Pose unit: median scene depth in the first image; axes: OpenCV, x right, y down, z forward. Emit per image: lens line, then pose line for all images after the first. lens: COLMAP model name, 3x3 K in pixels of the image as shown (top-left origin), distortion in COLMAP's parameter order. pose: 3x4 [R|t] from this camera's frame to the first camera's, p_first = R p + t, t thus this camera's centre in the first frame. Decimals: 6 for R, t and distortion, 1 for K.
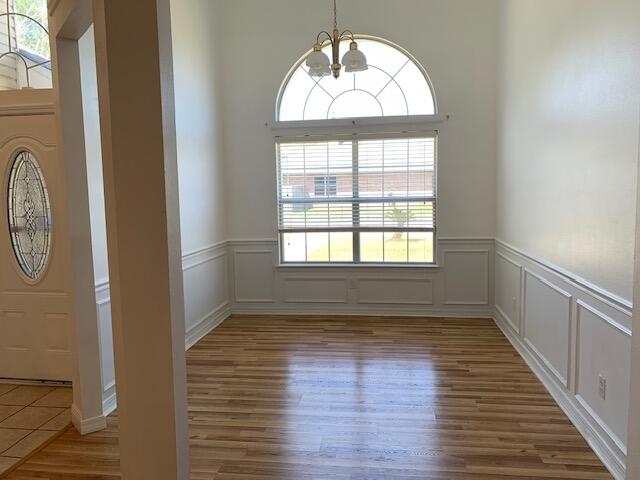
lens RADIAL K [[497.9, 0, 320.0], [0, 497.9, 240.0], [0, 0, 1]] dist [0.045870, -0.006065]
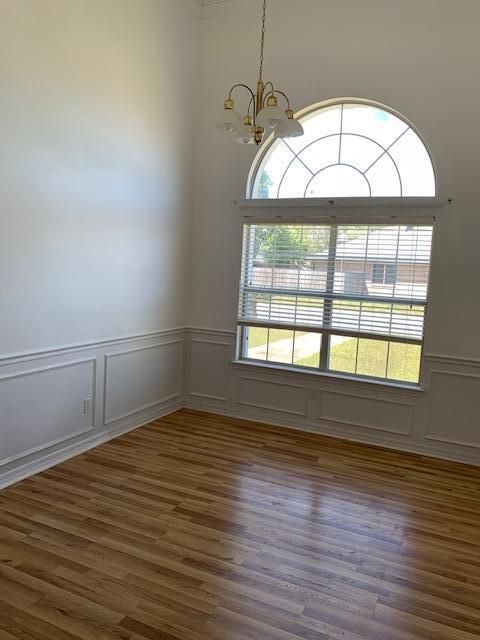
lens RADIAL K [[497.9, 0, 240.0], [0, 497.9, 320.0], [0, 0, 1]] dist [0.045870, -0.006065]
pose [[0.950666, 0.103136, -0.292571, 0.181876], [-0.104438, 0.994468, 0.011208, -0.034283], [0.292109, 0.019900, 0.956178, 0.158822]]
